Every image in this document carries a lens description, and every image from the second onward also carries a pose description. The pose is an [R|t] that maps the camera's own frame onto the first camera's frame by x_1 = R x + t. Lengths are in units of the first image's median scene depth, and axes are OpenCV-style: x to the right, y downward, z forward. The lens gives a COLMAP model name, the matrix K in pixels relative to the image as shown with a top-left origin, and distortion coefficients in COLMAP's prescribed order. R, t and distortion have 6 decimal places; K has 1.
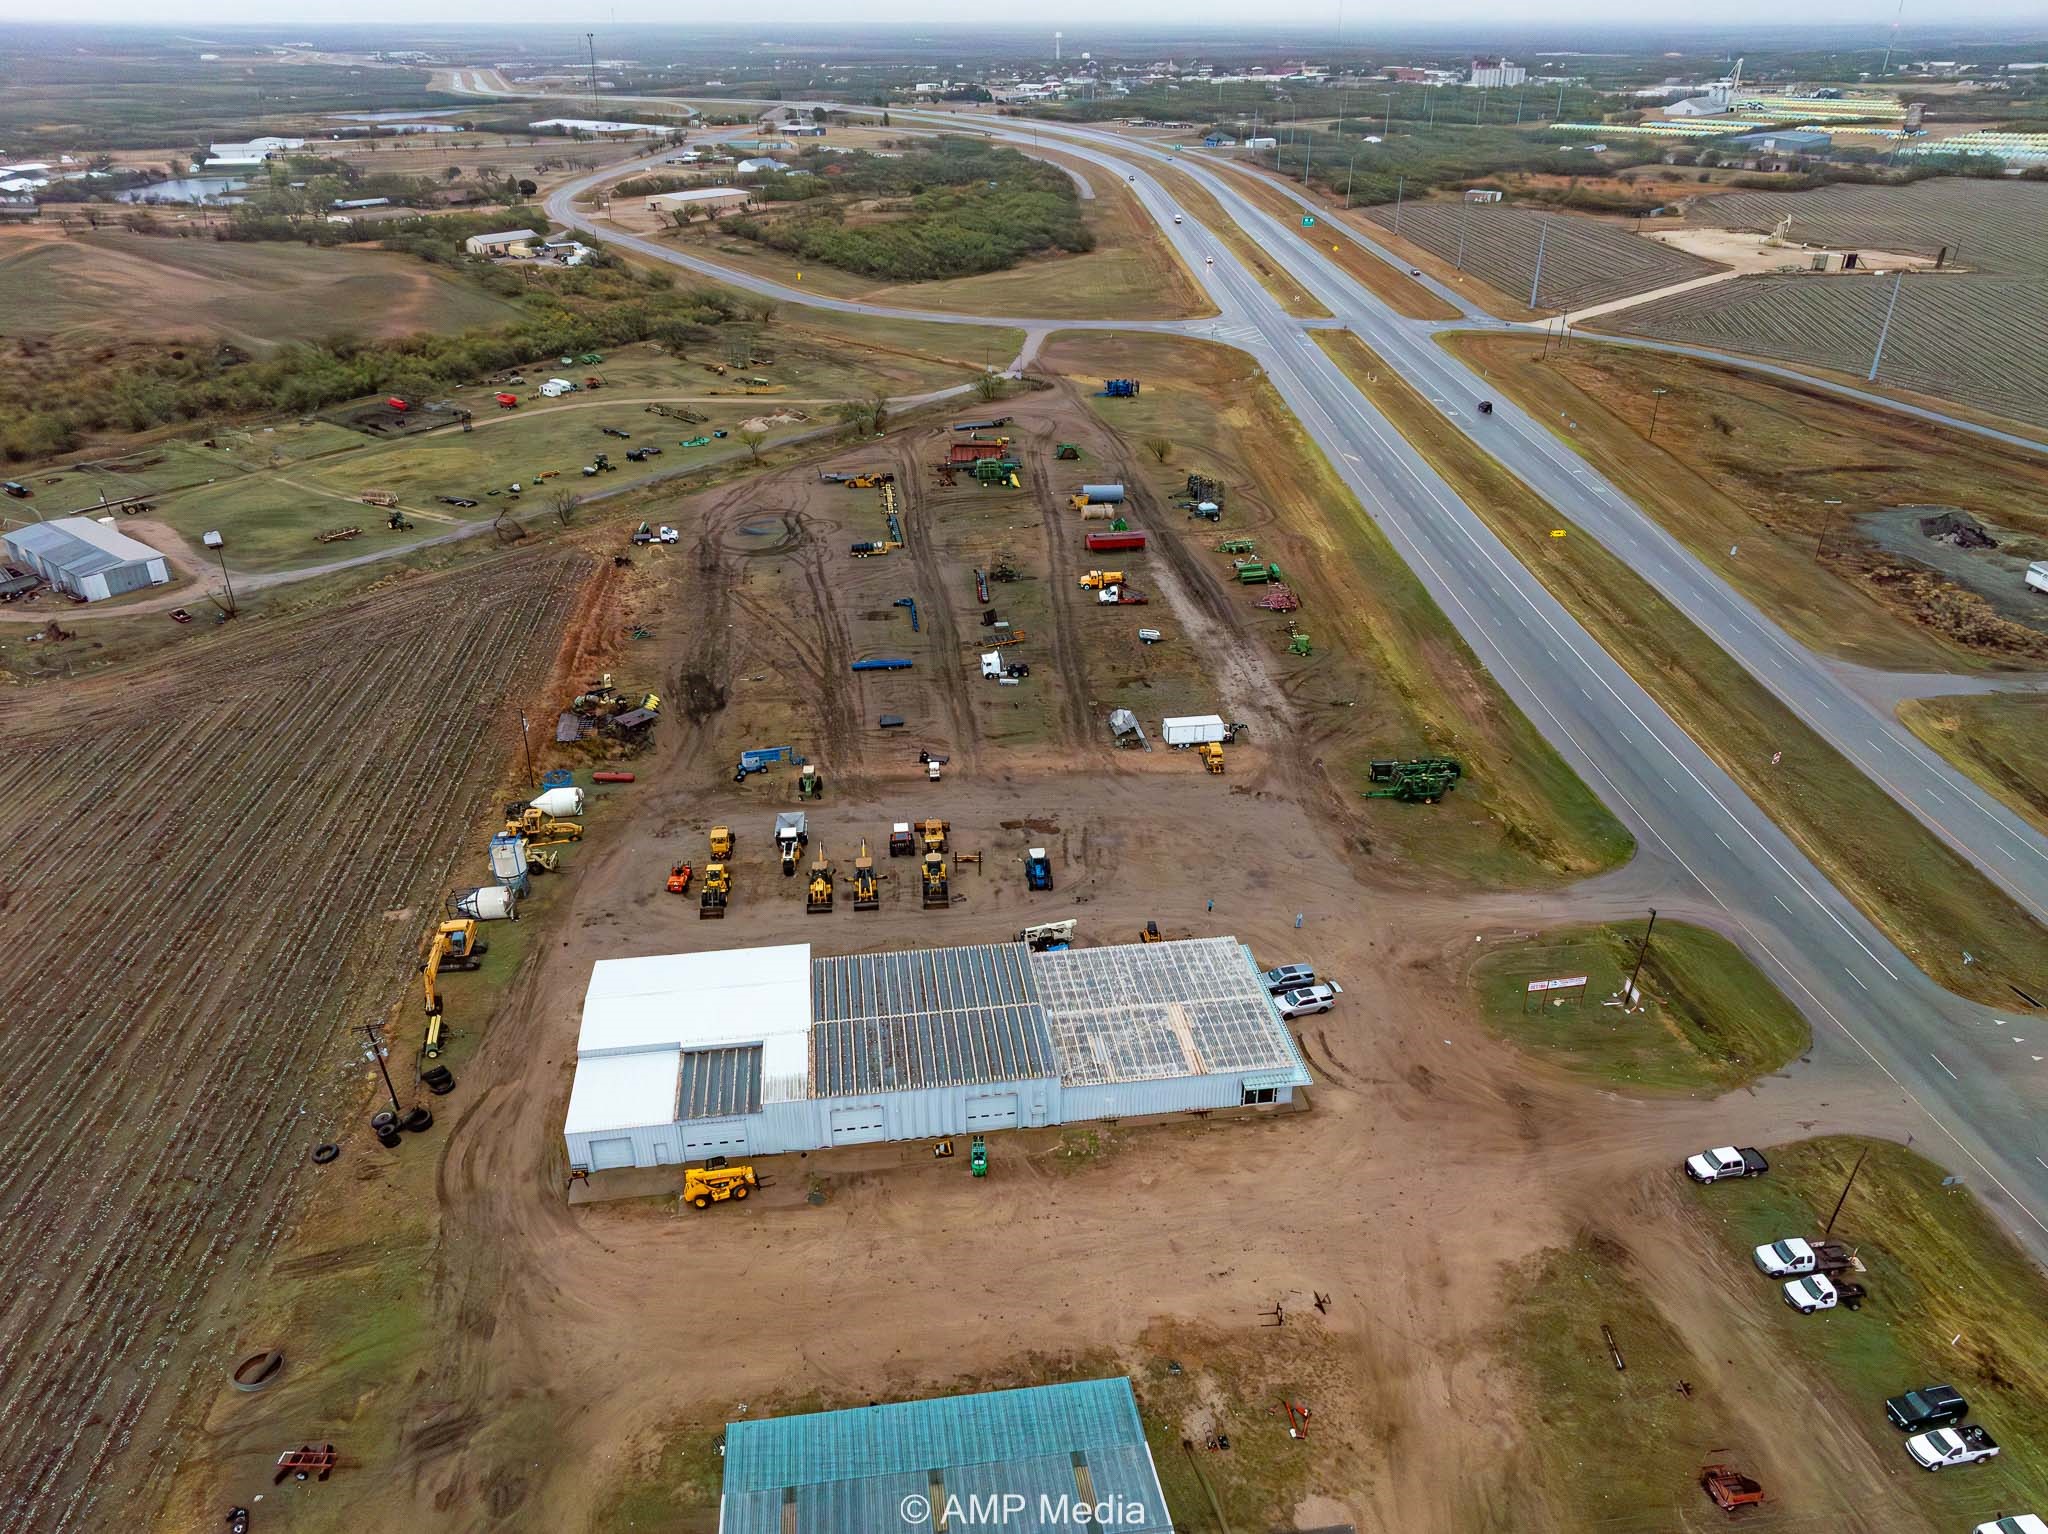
lens RADIAL K [[1436.0, 0, 1024.0], [0, 1436.0, 767.0], [0, 0, 1]] dist [0.001033, -0.007220]
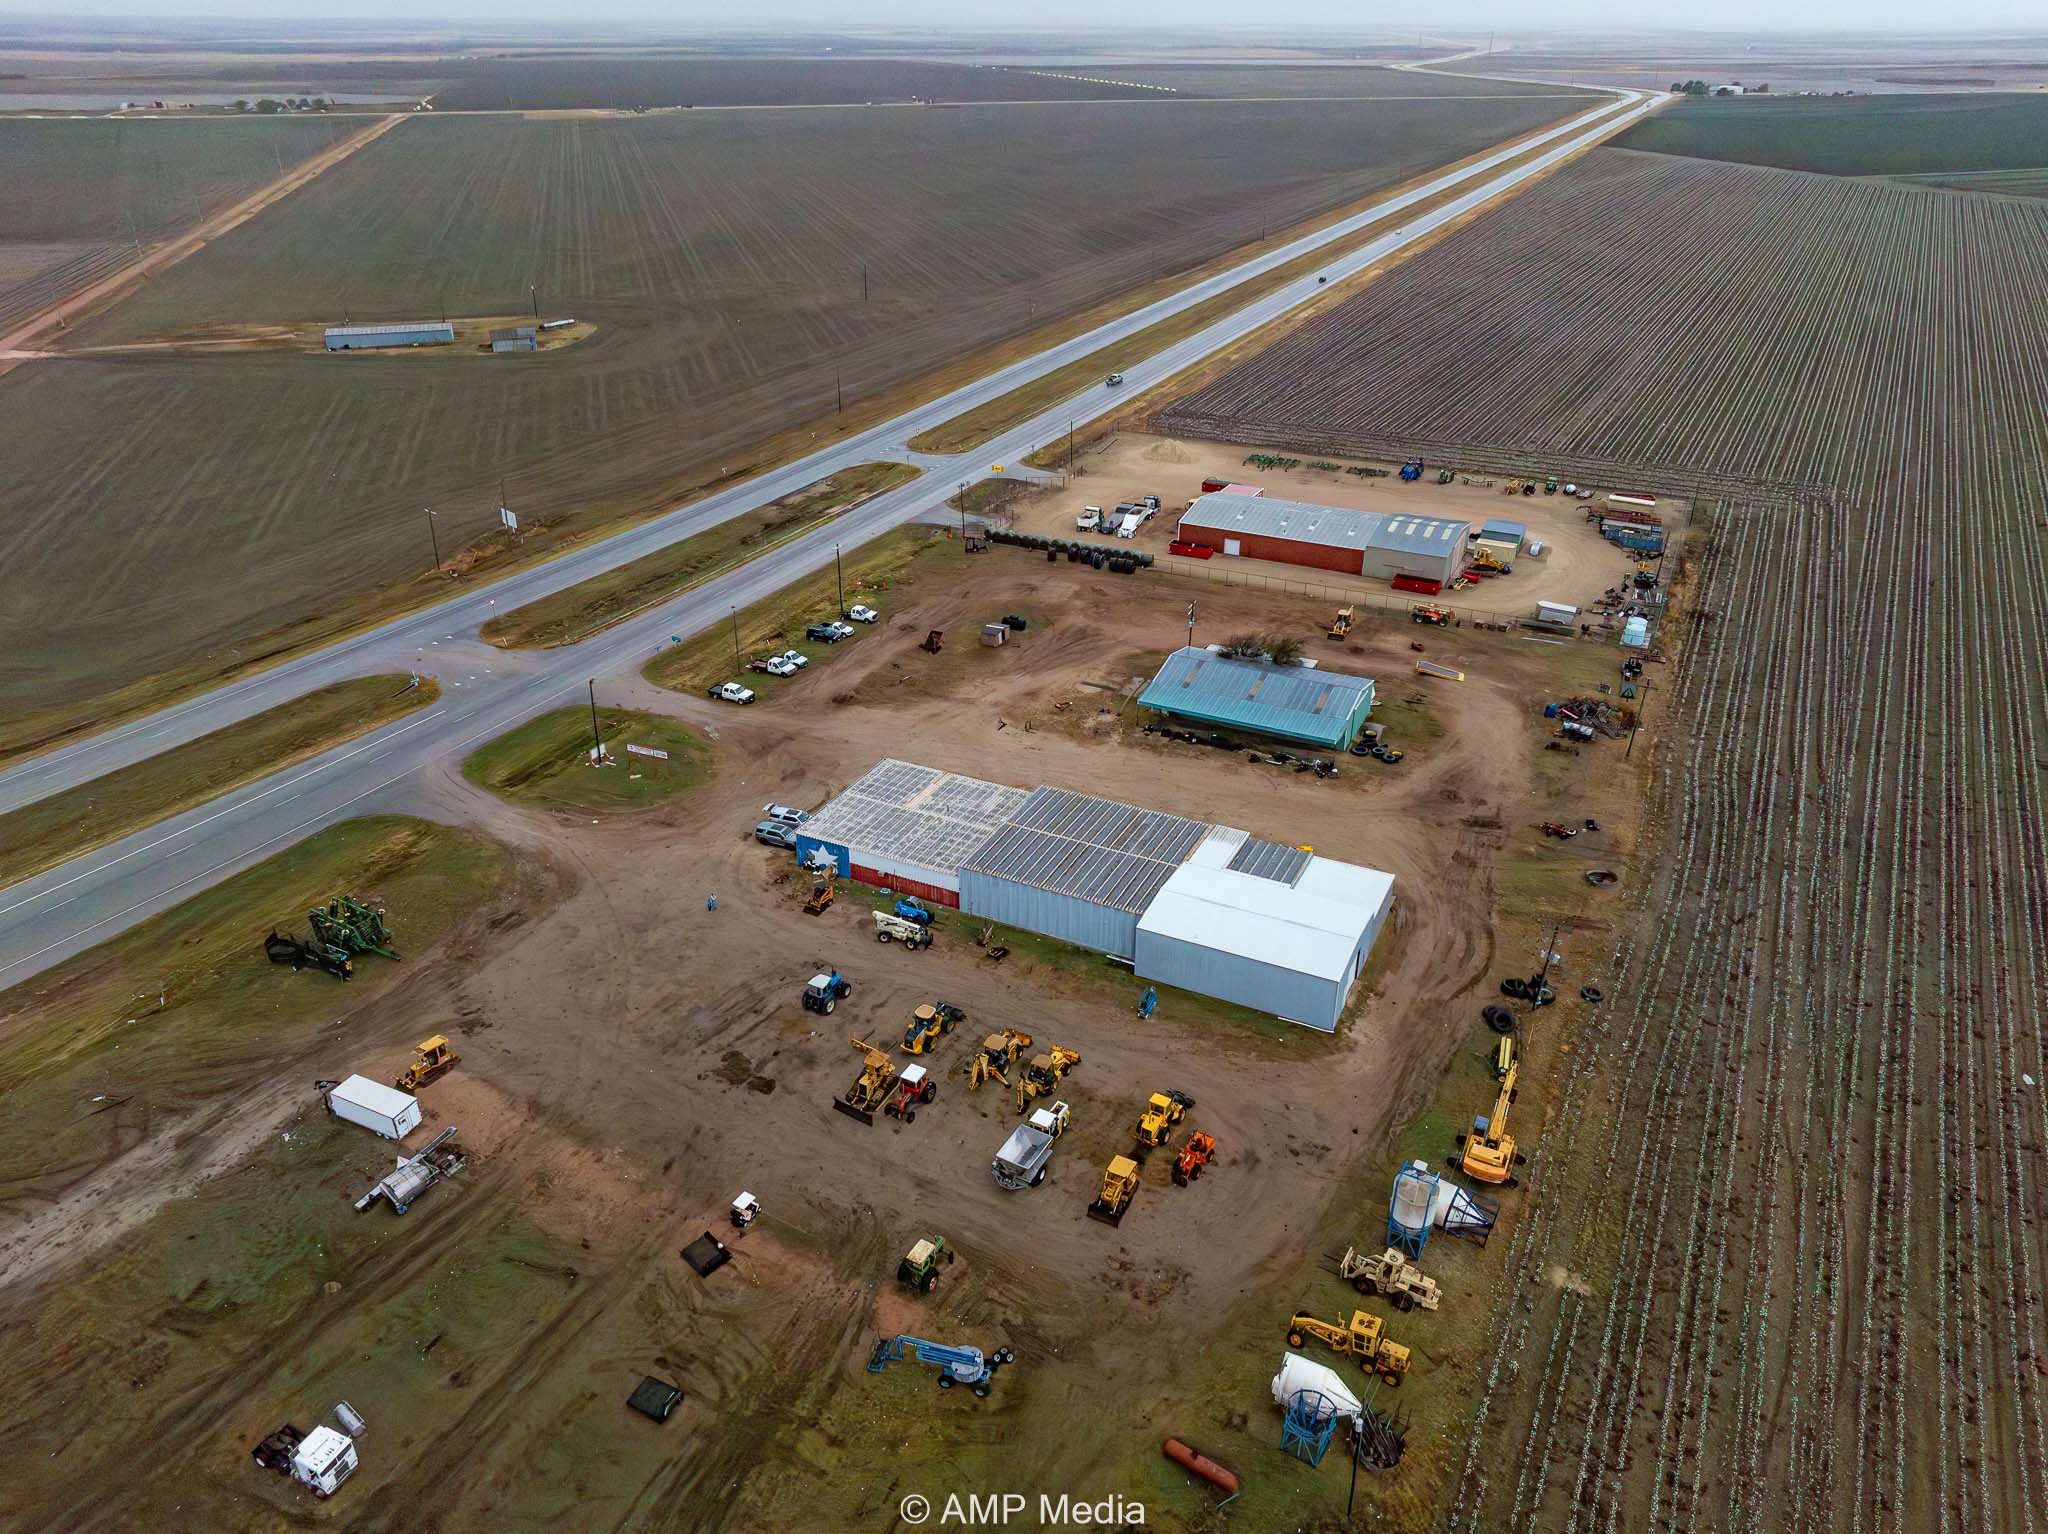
lens RADIAL K [[1436.0, 0, 1024.0], [0, 1436.0, 767.0], [0, 0, 1]] dist [0.001033, -0.007220]
pose [[-0.827633, -0.263629, 0.495504, -0.369393], [0.260423, 0.601674, 0.755095, -0.484566], [-0.497196, 0.753982, -0.429310, 0.925763]]
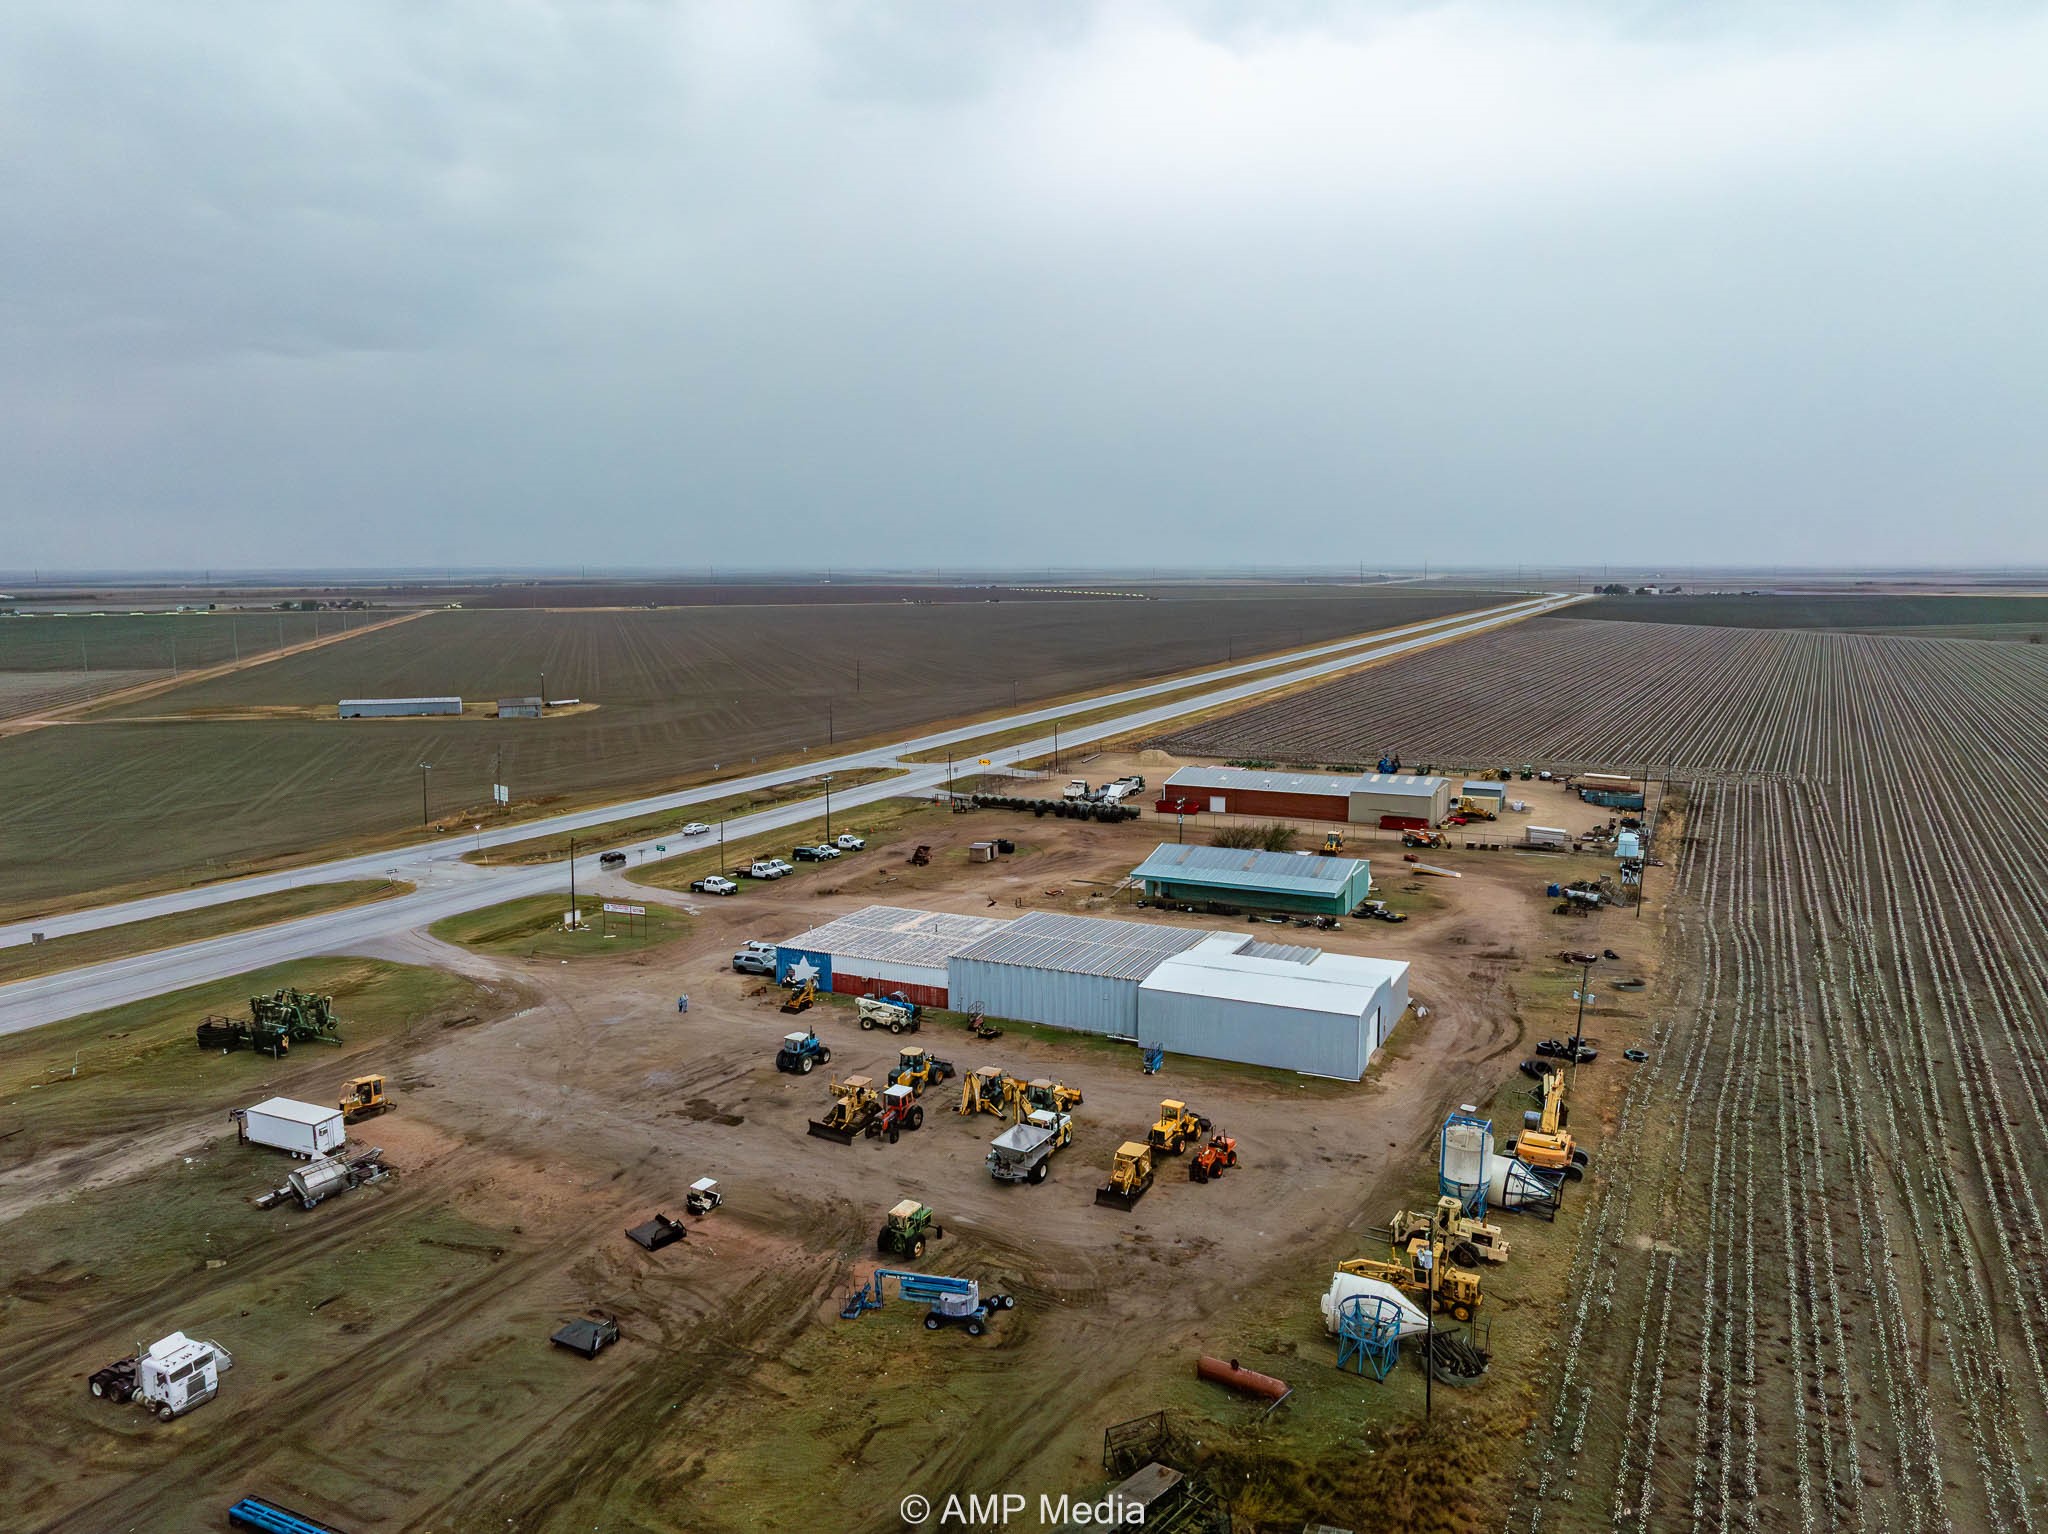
lens RADIAL K [[1444.9, 0, 1016.5], [0, 1444.9, 763.5], [0, 0, 1]] dist [-0.003184, 0.003020]
pose [[-0.832445, -0.072954, 0.549284, -0.395034], [0.263089, 0.820396, 0.507675, -0.332718], [-0.487668, 0.567122, -0.663741, 1.057510]]
